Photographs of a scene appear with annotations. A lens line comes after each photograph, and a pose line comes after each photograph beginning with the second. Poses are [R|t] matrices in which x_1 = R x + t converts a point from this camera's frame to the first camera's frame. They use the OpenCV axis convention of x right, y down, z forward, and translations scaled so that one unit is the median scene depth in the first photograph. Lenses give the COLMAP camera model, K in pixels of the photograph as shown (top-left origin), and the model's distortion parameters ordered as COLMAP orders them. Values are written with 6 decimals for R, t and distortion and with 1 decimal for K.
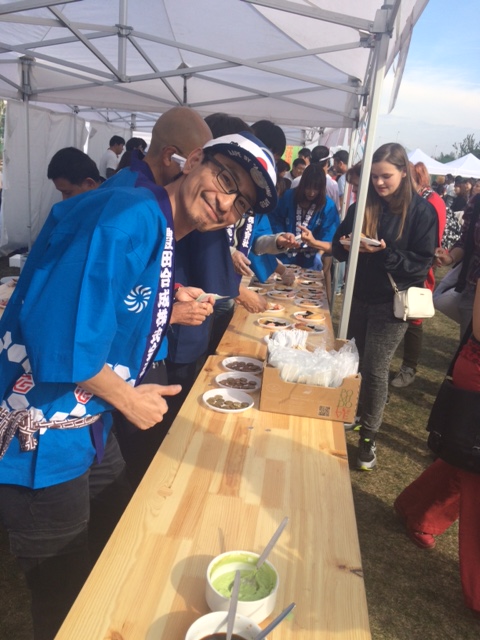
lens RADIAL K [[530.5, 0, 240.7], [0, 530.5, 321.4], [0, 0, 1]] dist [0.050764, -0.083897]
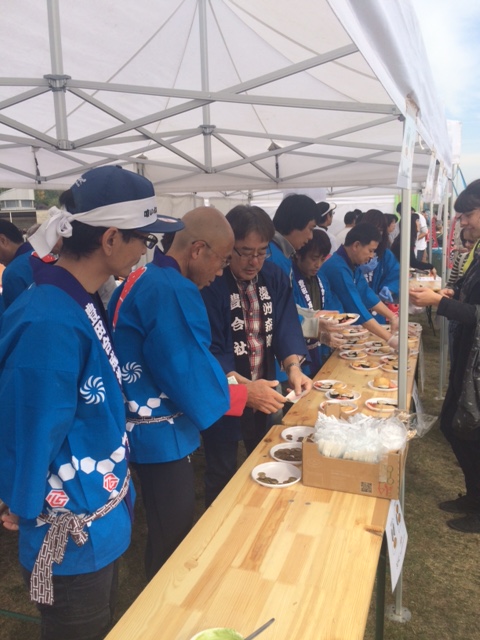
lens RADIAL K [[530.5, 0, 244.4], [0, 530.5, 323.8], [0, 0, 1]] dist [0.050764, -0.083897]
pose [[0.969130, -0.066922, -0.237295, 0.158482], [0.043446, 0.993751, -0.102818, -0.032181], [0.242693, 0.089335, 0.965981, -0.046441]]
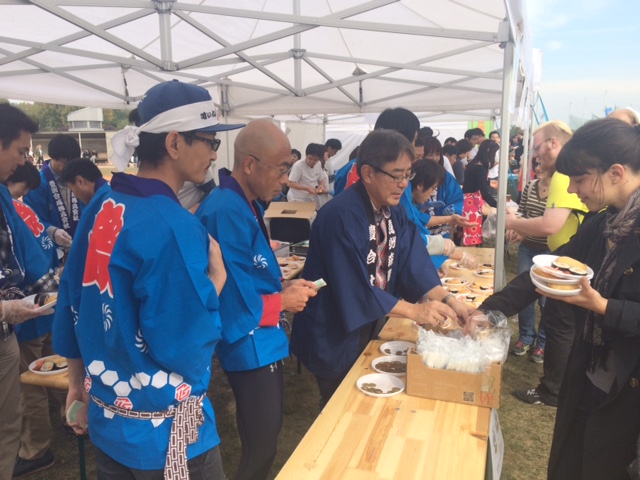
lens RADIAL K [[530.5, 0, 324.4], [0, 530.5, 249.6], [0, 0, 1]] dist [0.050764, -0.083897]
pose [[0.974302, -0.056563, -0.218030, 0.102639], [0.035464, 0.994405, -0.099500, -0.017060], [0.222438, 0.089211, 0.970857, -0.096960]]
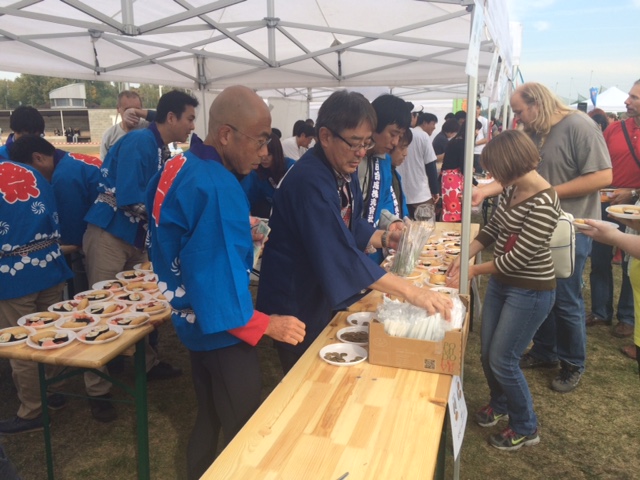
lens RADIAL K [[530.5, 0, 323.8], [0, 530.5, 247.0], [0, 0, 1]] dist [0.050764, -0.083897]
pose [[0.979084, -0.050173, -0.197174, 0.139817], [0.037718, 0.997078, -0.066423, 0.004025], [0.199930, 0.057597, 0.978116, -0.070155]]
